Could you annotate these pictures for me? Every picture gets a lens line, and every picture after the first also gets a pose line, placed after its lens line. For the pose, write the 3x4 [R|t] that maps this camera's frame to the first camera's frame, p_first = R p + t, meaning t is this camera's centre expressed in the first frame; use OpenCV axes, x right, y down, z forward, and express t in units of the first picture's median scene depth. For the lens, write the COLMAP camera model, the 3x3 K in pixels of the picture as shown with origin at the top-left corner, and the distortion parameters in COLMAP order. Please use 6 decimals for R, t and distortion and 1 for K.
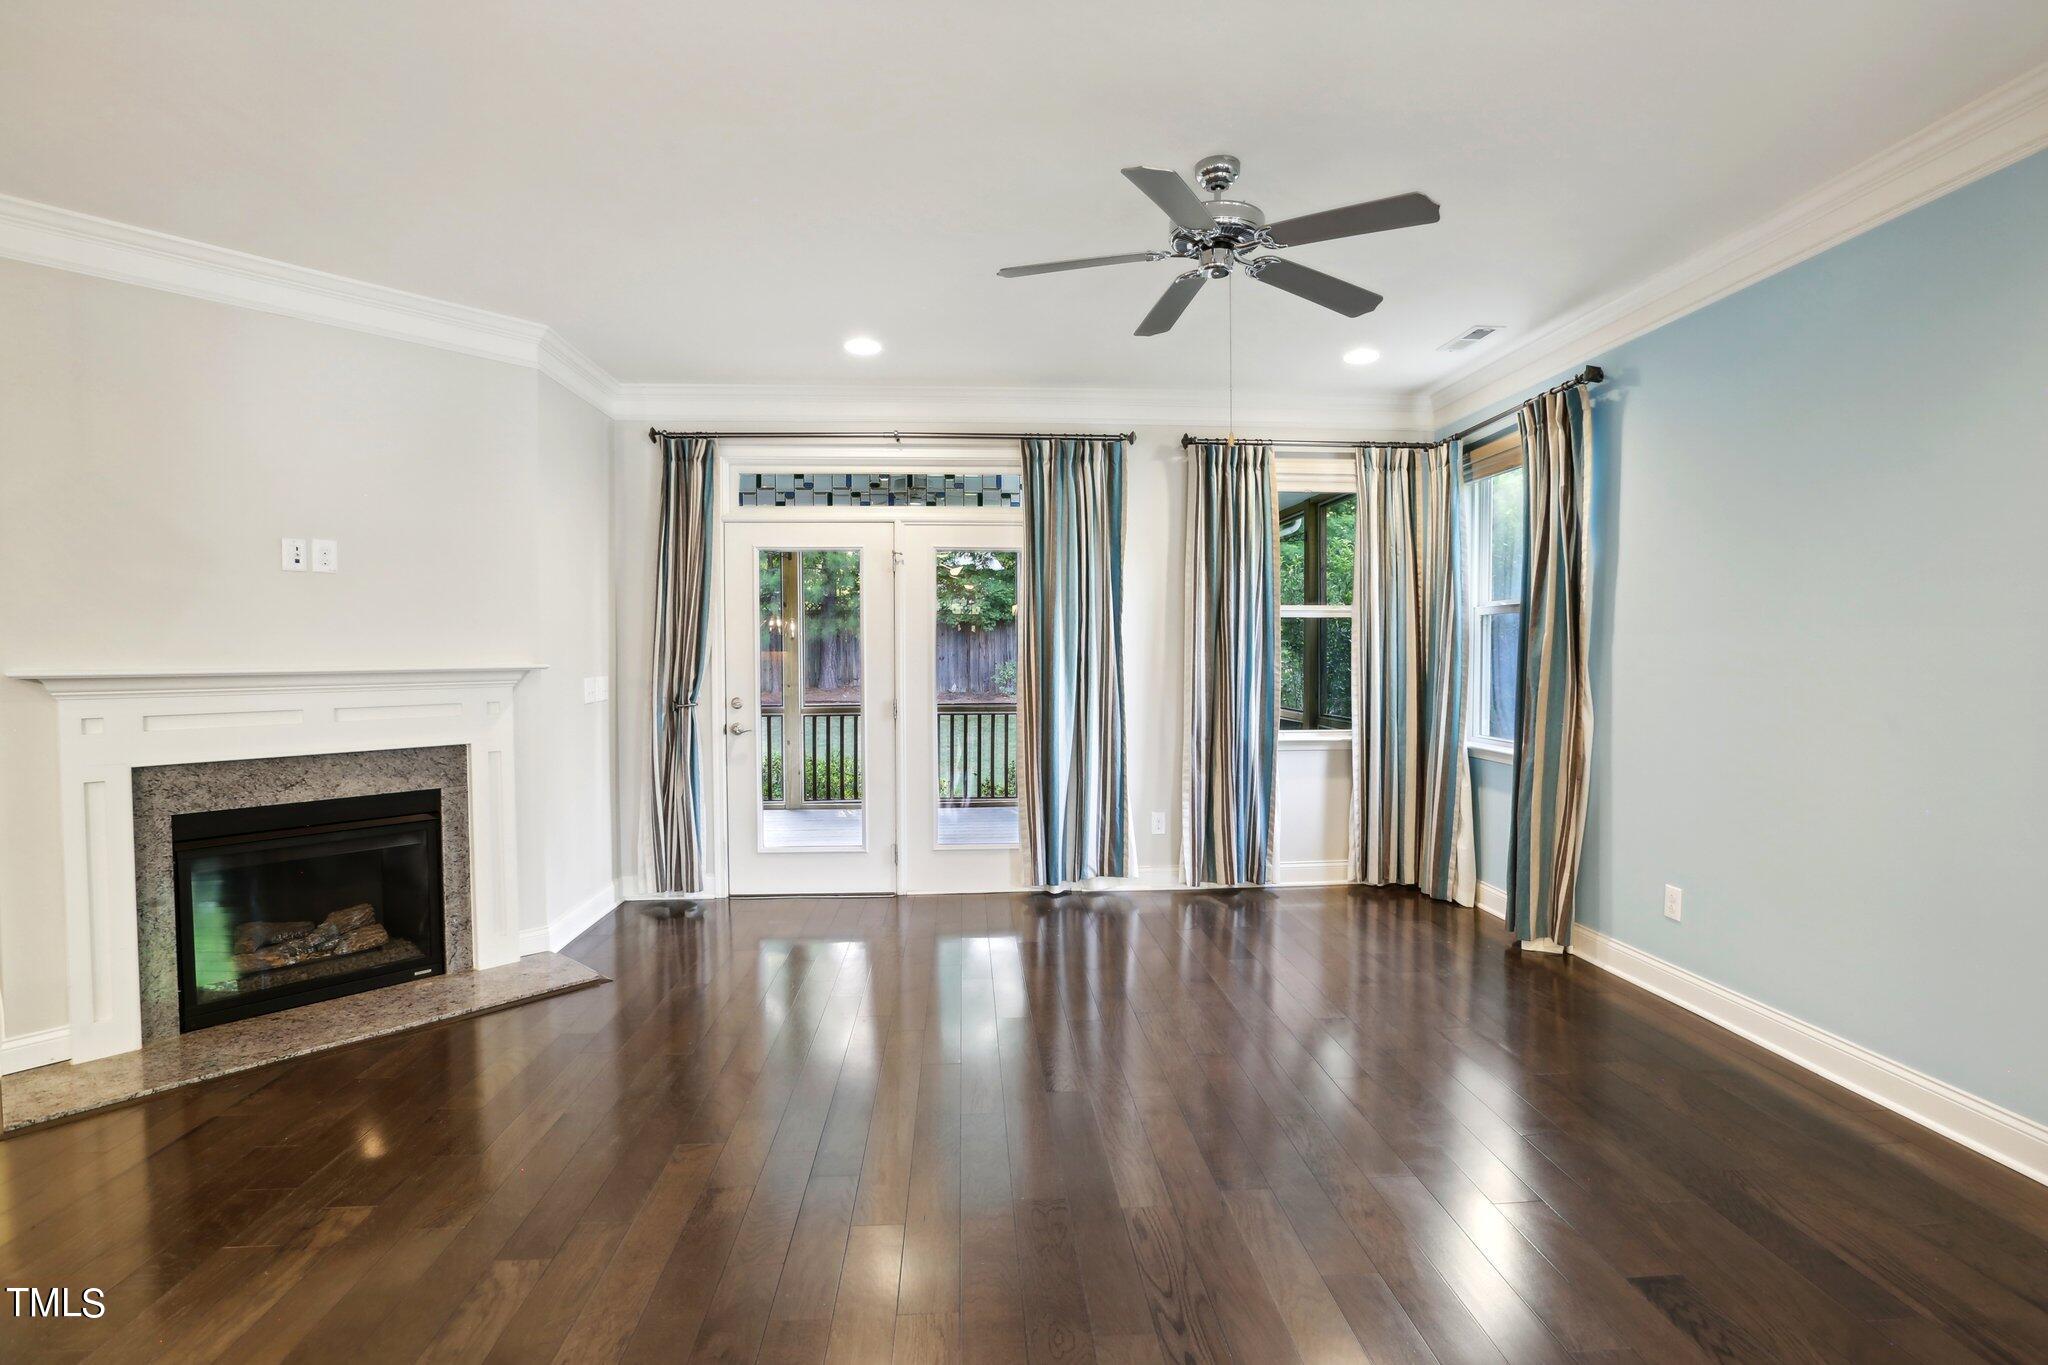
lens RADIAL K [[958.8, 0, 1023.3], [0, 958.8, 669.0], [0, 0, 1]] dist [-0.054510, 0.000070]
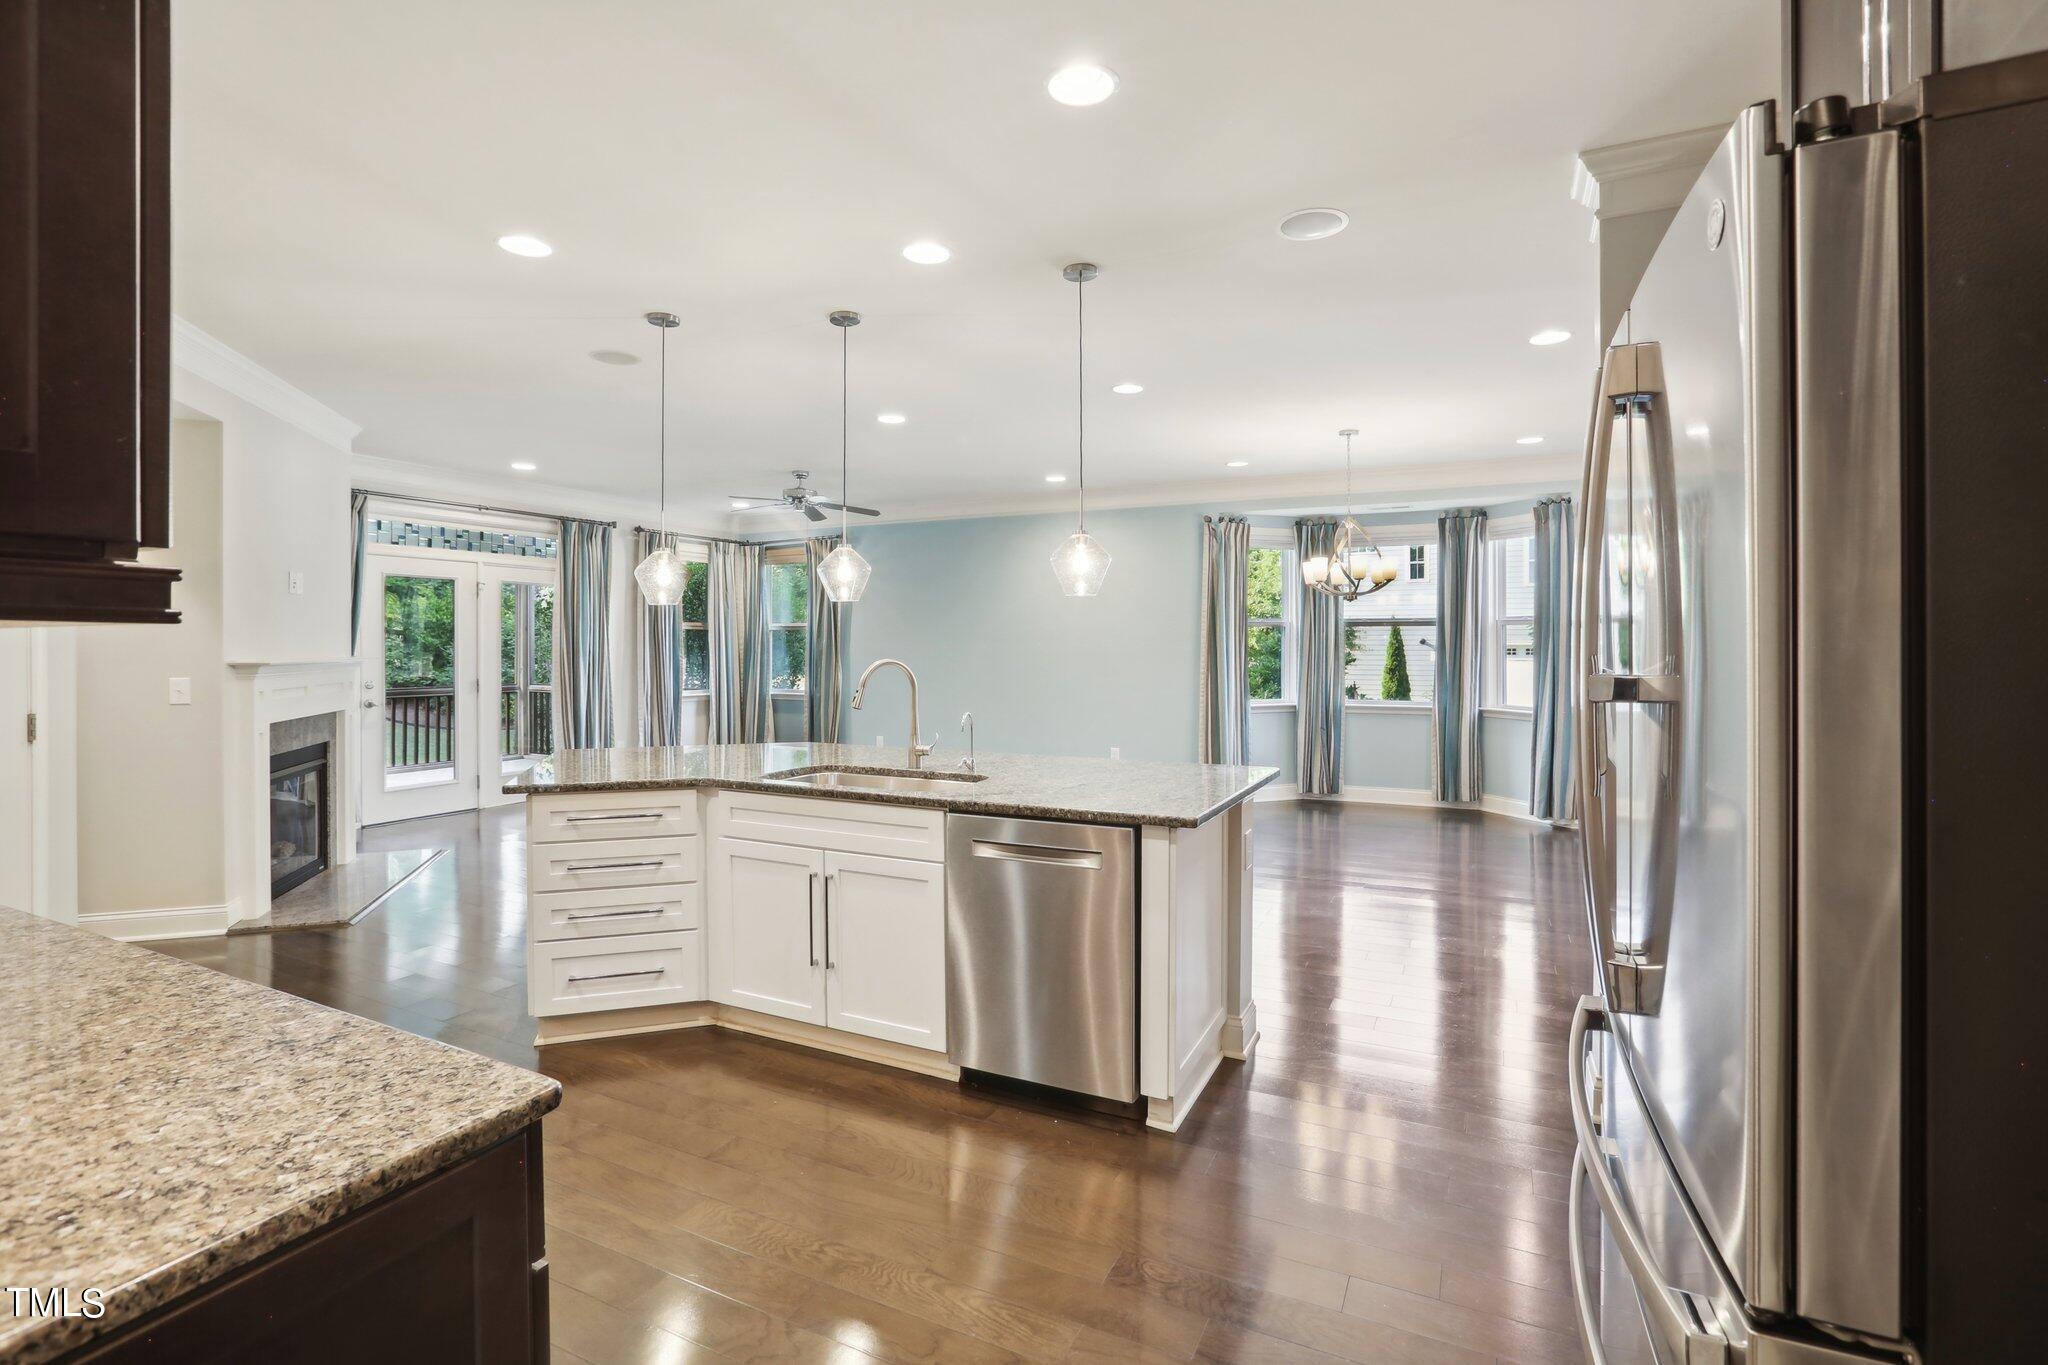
lens RADIAL K [[921.6, 0, 1037.5], [0, 921.6, 631.1], [0, 0, 1]] dist [-0.046797, -0.000168]
pose [[0.492749, 0.016431, 0.870016, -0.942267], [0.014445, 0.999529, -0.027059, 0.006557], [-0.870052, 0.025901, 0.492280, -0.477072]]
